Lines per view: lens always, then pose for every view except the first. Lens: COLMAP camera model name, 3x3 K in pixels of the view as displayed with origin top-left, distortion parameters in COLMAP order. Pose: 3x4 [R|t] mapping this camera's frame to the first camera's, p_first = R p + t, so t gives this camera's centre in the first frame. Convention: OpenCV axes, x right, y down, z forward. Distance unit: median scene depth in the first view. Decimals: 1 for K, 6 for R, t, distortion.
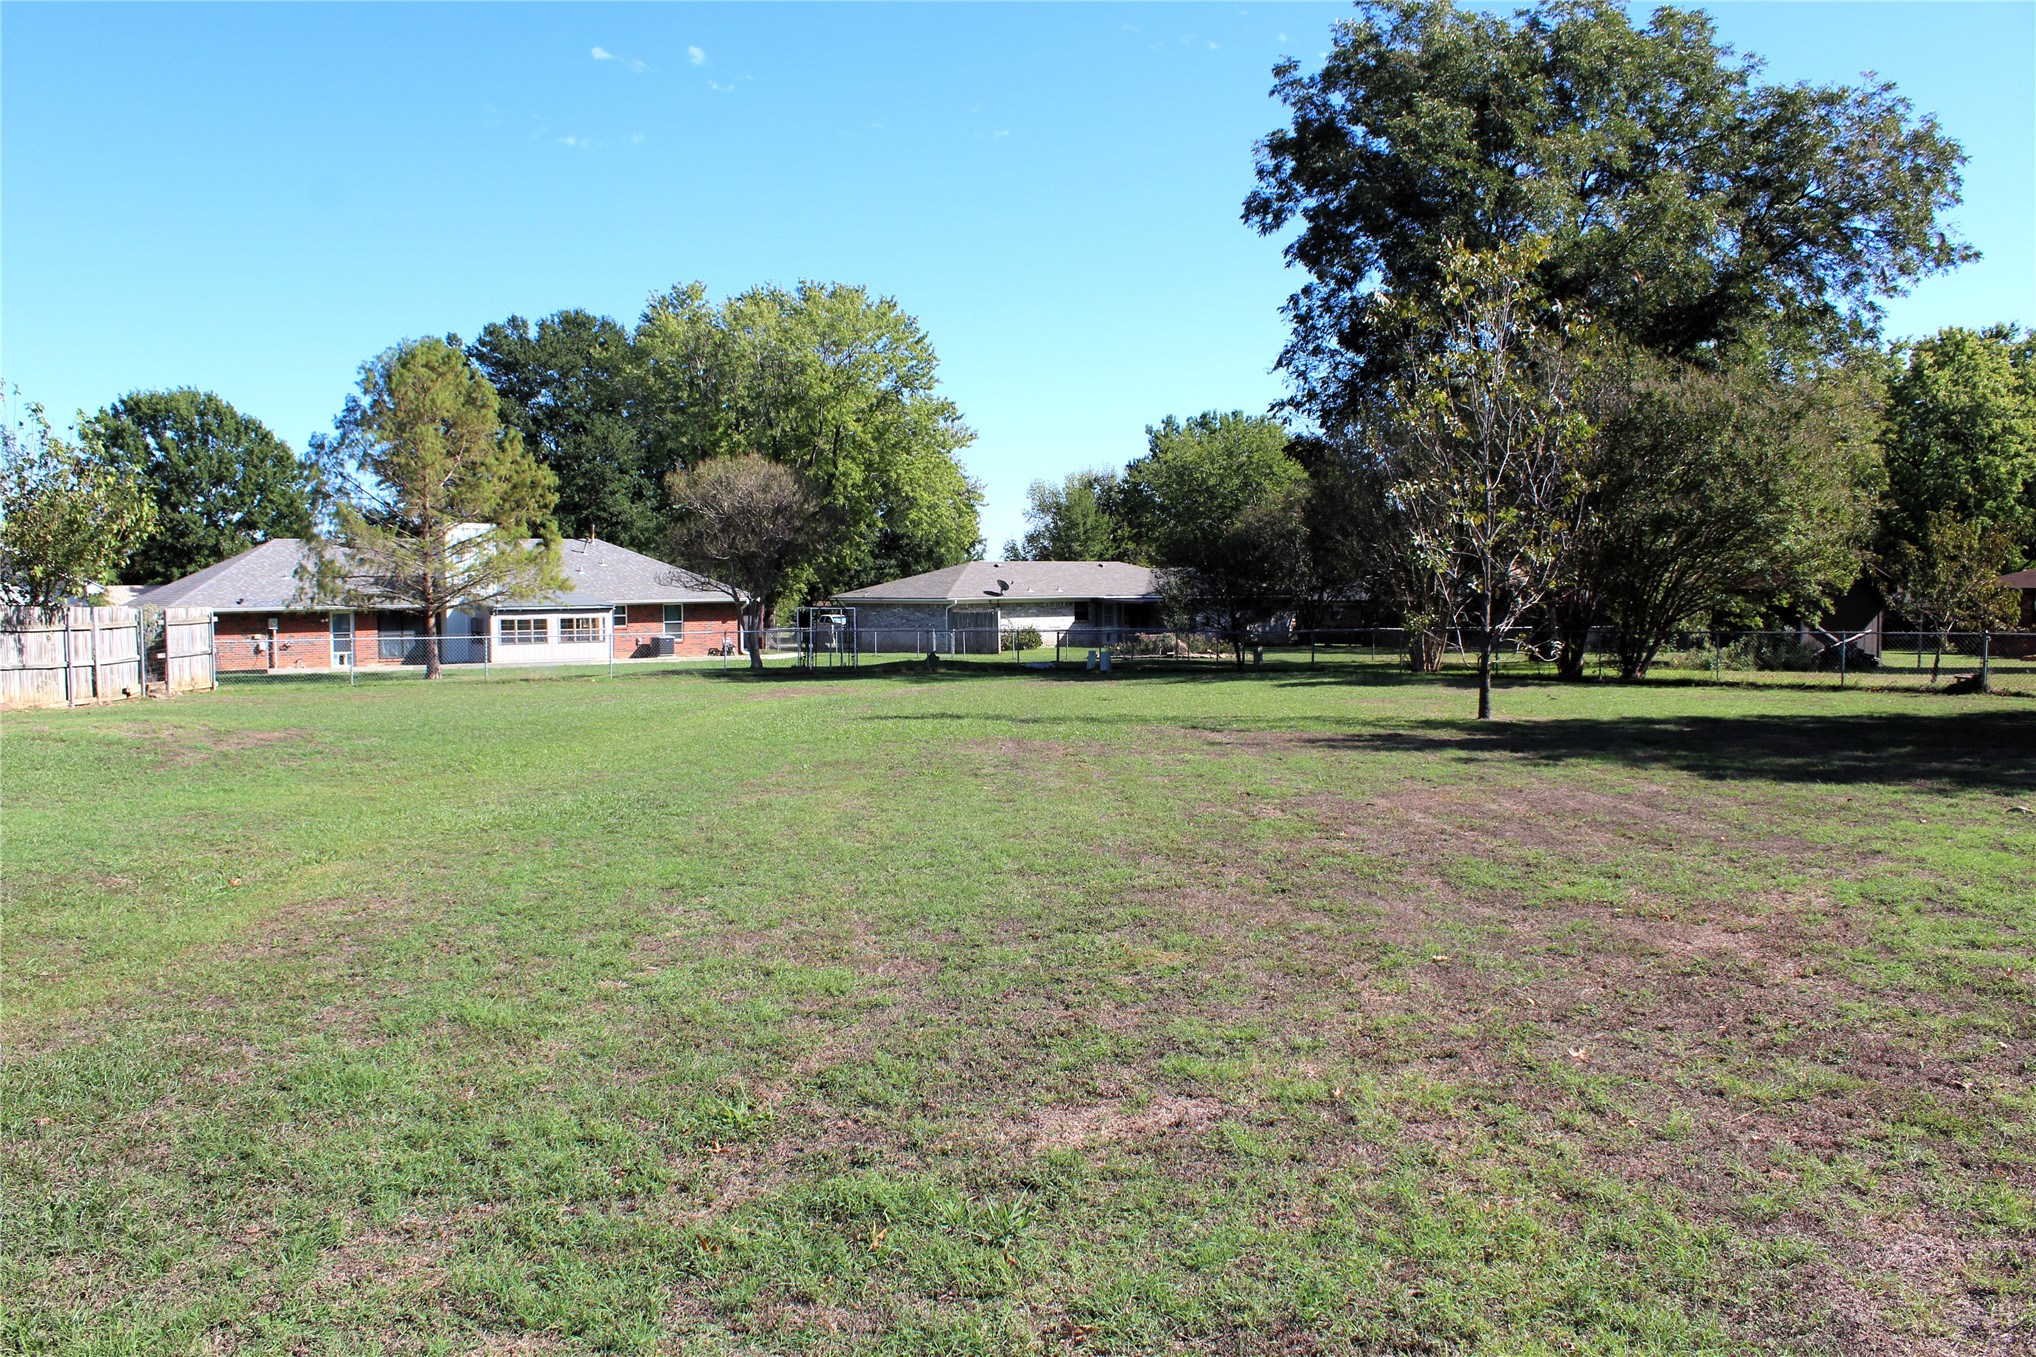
lens RADIAL K [[1704.3, 0, 990.6], [0, 1704.3, 678.7], [0, 0, 1]] dist [-0.171041, 0.155008]
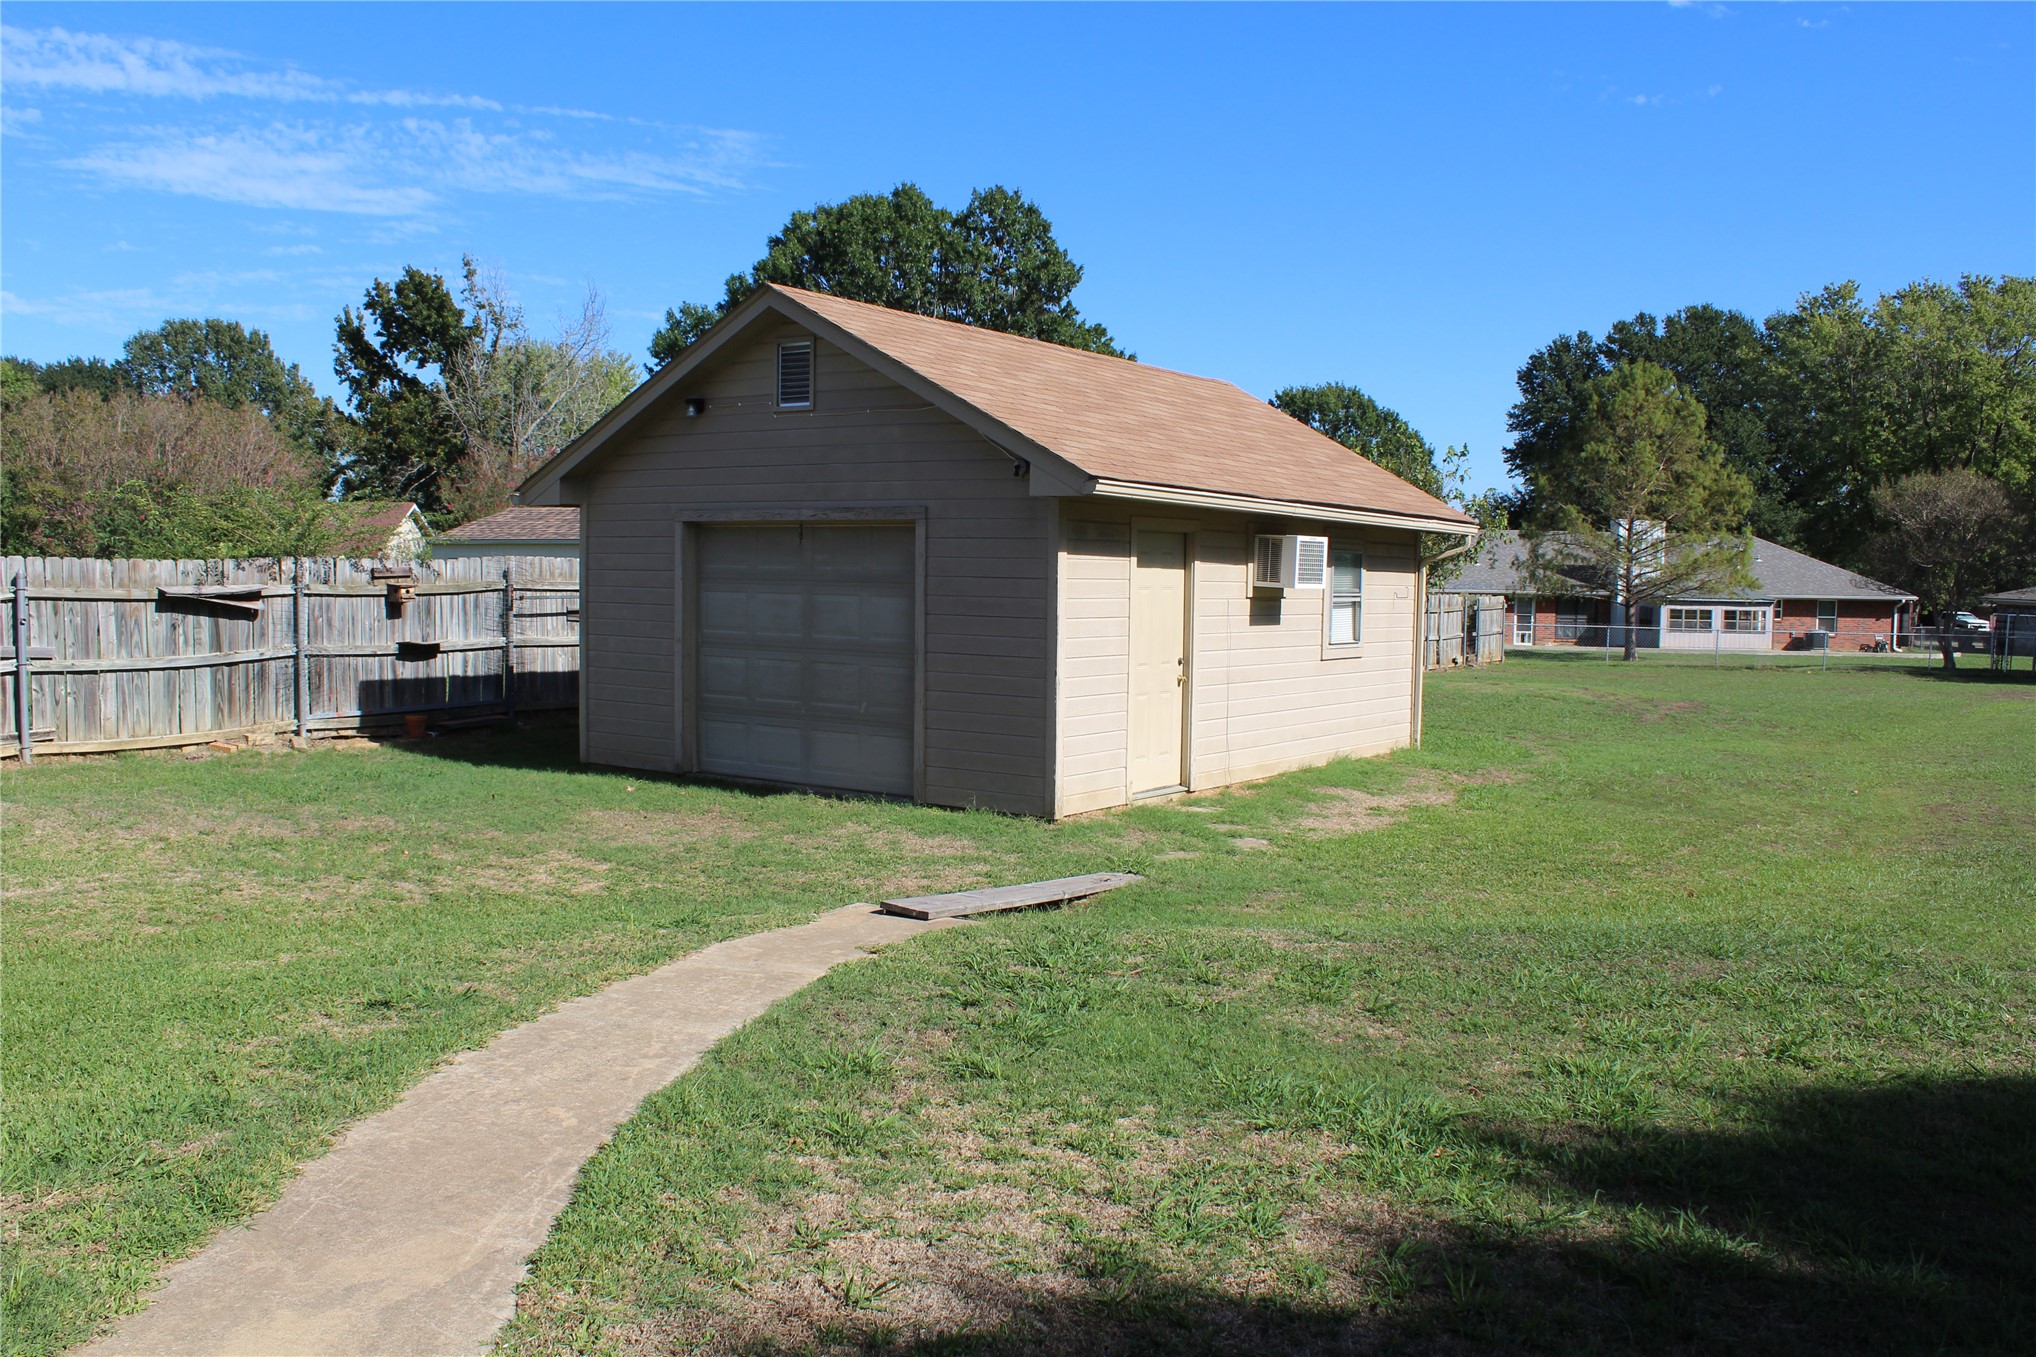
lens RADIAL K [[1704.3, 0, 990.6], [0, 1704.3, 678.7], [0, 0, 1]] dist [-0.171041, 0.155008]
pose [[0.822230, 0.061040, -0.565872, -0.034242], [-0.052478, 0.998128, 0.031416, -0.000378], [0.566731, 0.003865, 0.823894, -0.135328]]
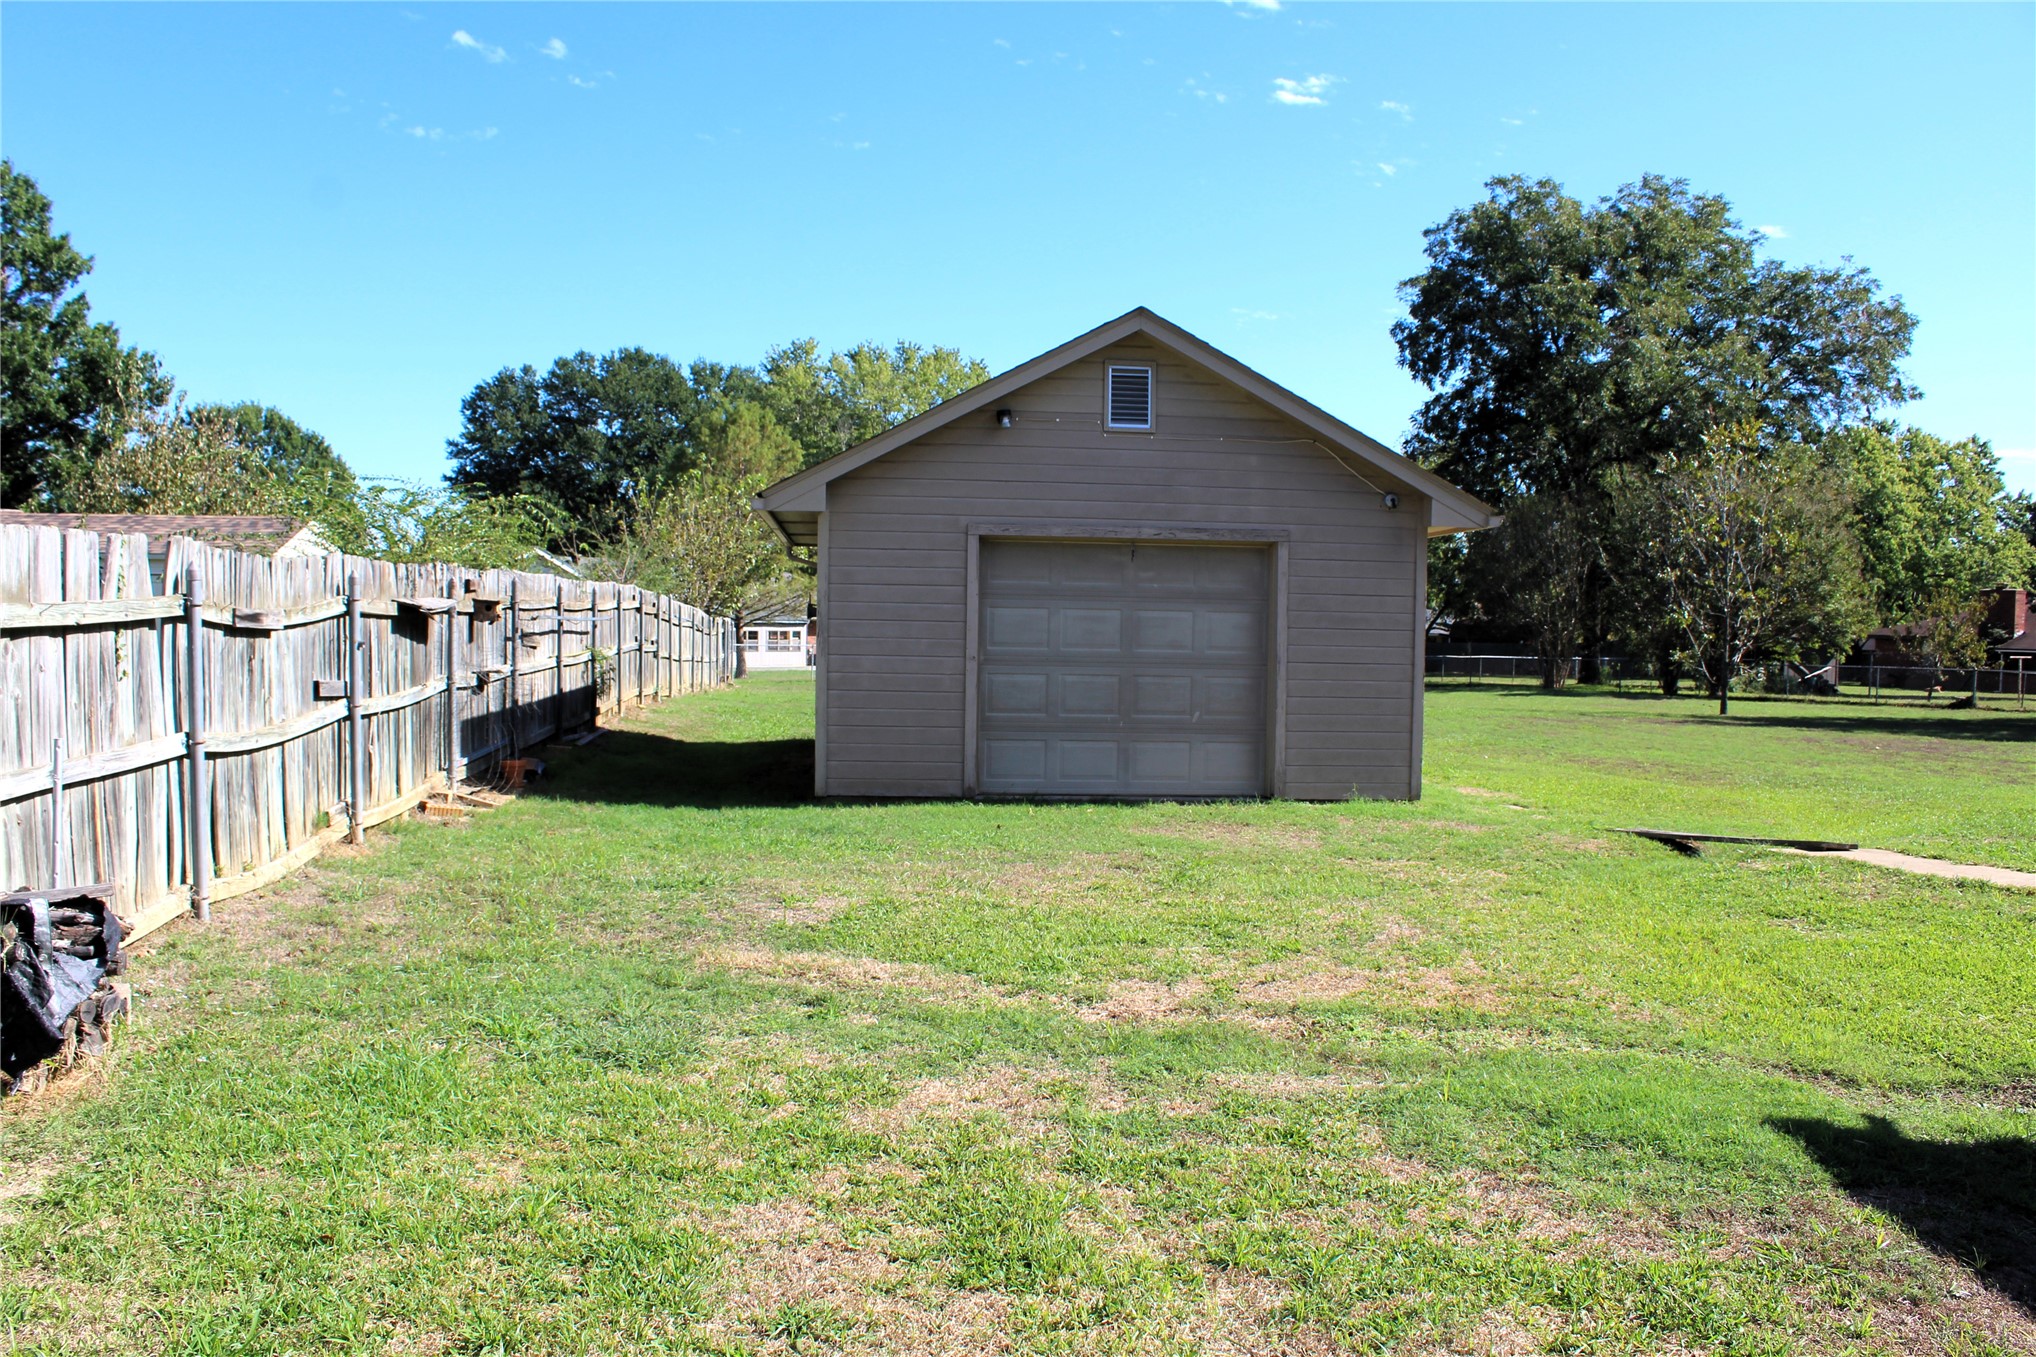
lens RADIAL K [[1693.9, 0, 977.7], [0, 1693.9, 675.4], [0, 0, 1]] dist [-0.173333, 0.149880]
pose [[0.995335, 0.024247, 0.093384, -0.203167], [-0.023042, 0.999637, -0.013966, 0.008325], [-0.093688, 0.011749, 0.995532, -0.185339]]
